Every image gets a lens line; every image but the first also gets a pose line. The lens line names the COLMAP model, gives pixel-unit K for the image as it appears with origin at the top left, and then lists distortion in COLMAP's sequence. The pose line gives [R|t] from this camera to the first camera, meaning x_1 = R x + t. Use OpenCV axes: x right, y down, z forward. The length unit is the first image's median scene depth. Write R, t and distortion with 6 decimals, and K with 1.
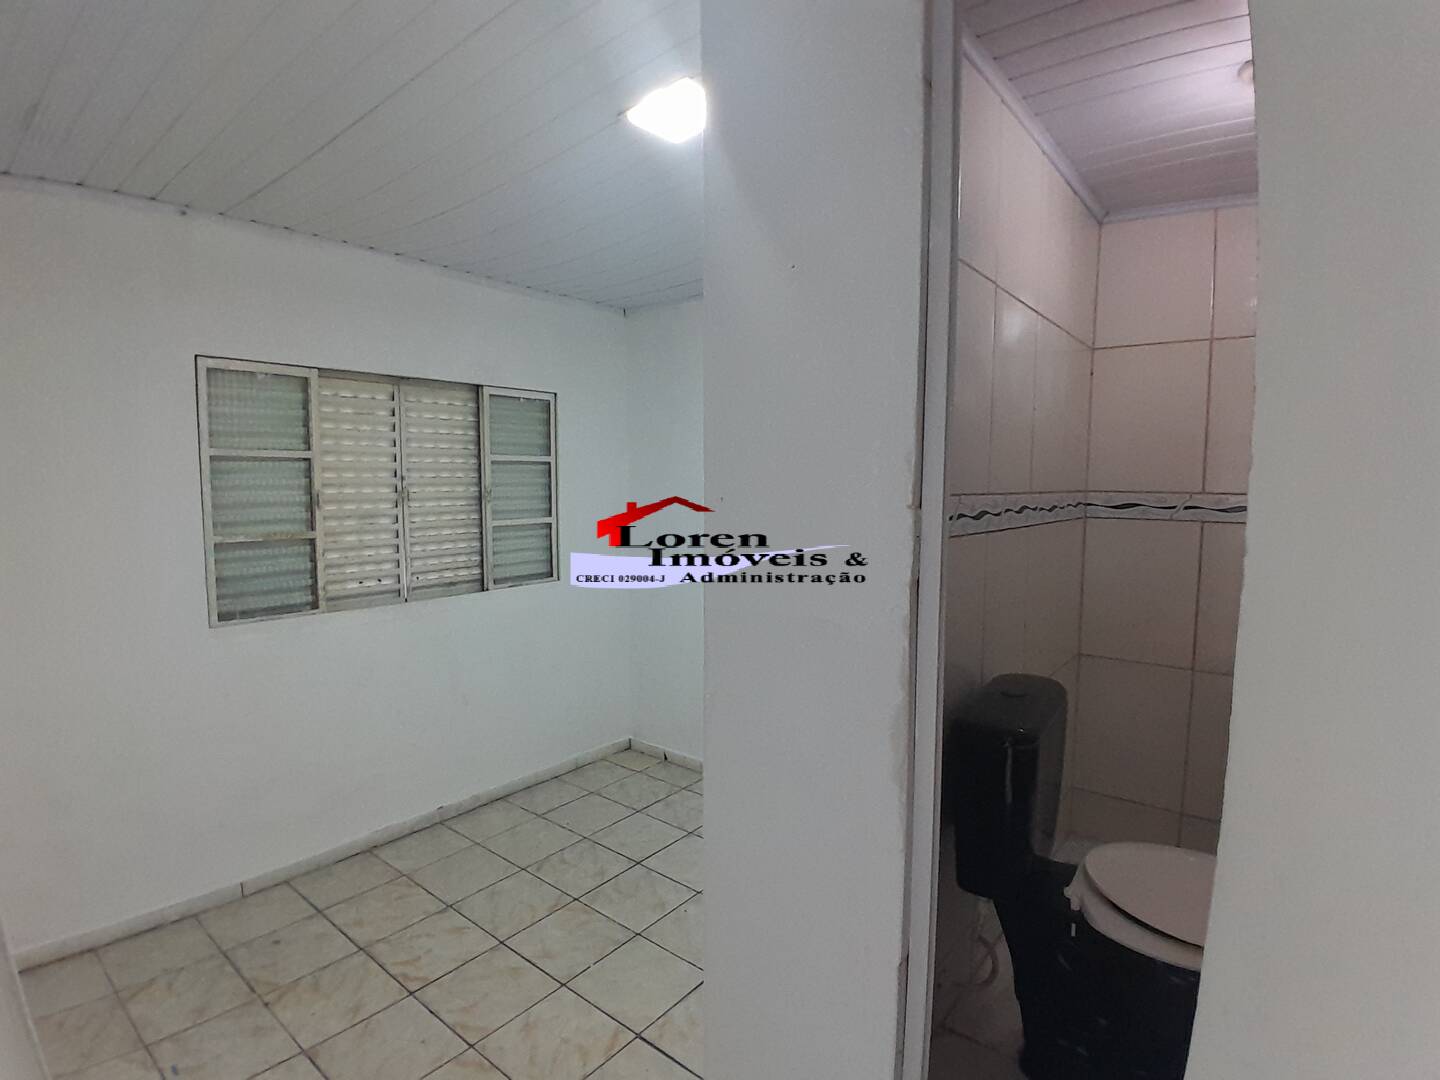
lens RADIAL K [[721.7, 0, 715.8], [0, 721.7, 533.6], [0, 0, 1]] dist [0.005346, -0.046429]
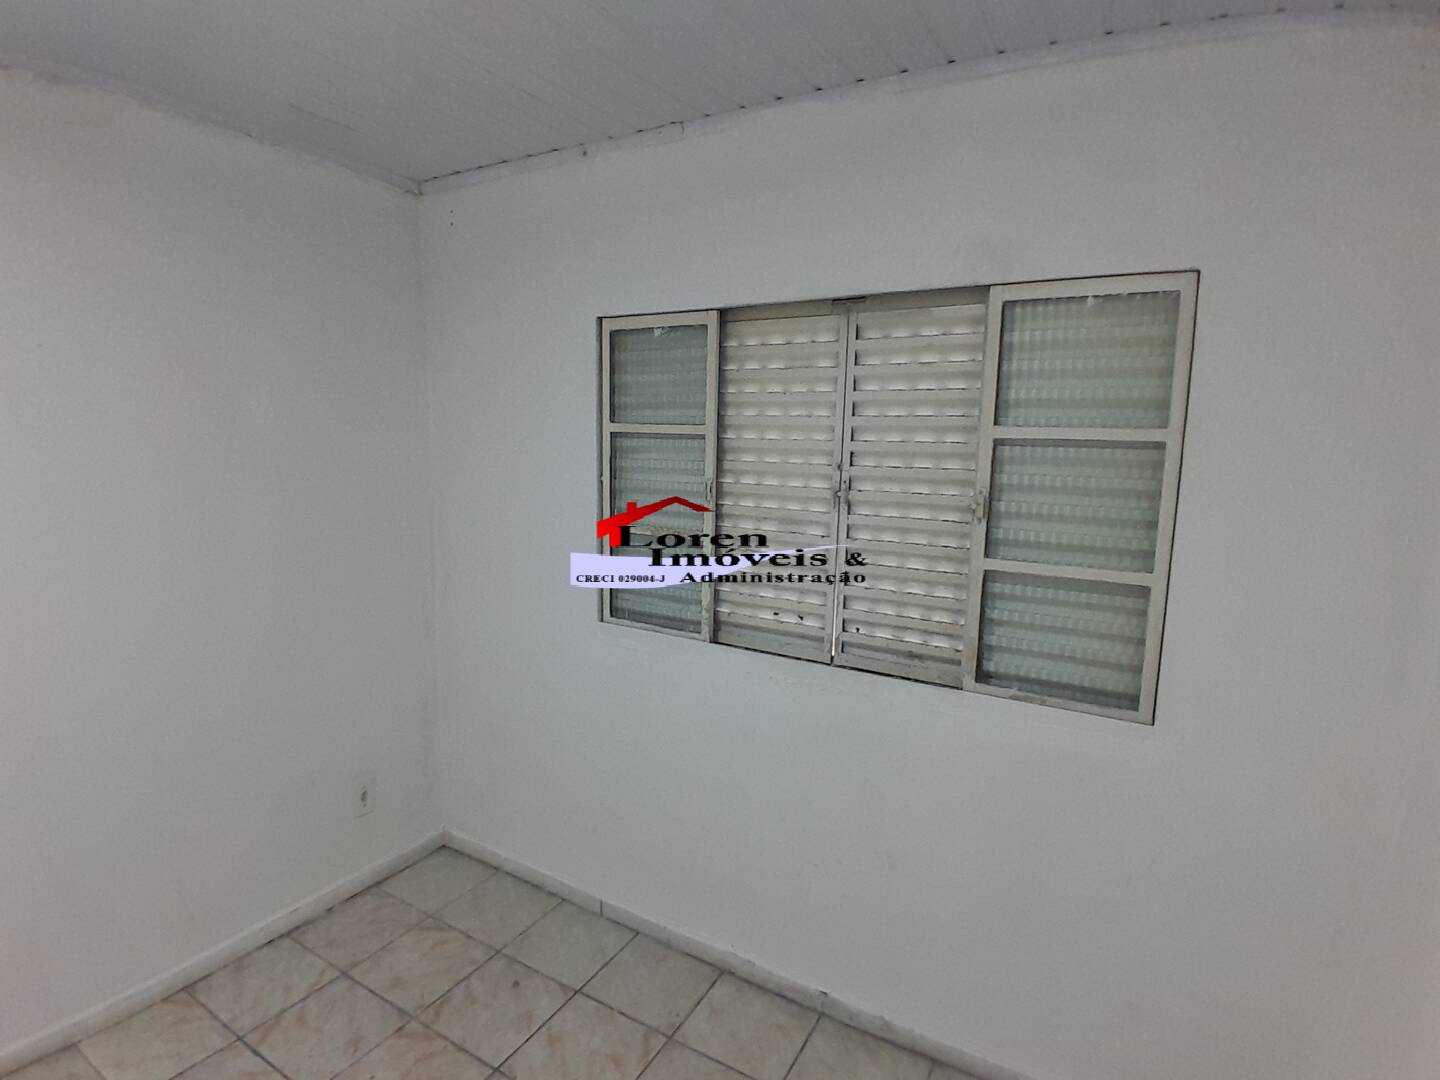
lens RADIAL K [[721.7, 0, 715.8], [0, 721.7, 533.6], [0, 0, 1]] dist [0.005346, -0.046429]
pose [[0.150727, 0.140690, -0.978513, 0.170162], [-0.091700, 0.987544, 0.127863, -0.092912], [0.984313, 0.070457, 0.161751, 0.828333]]
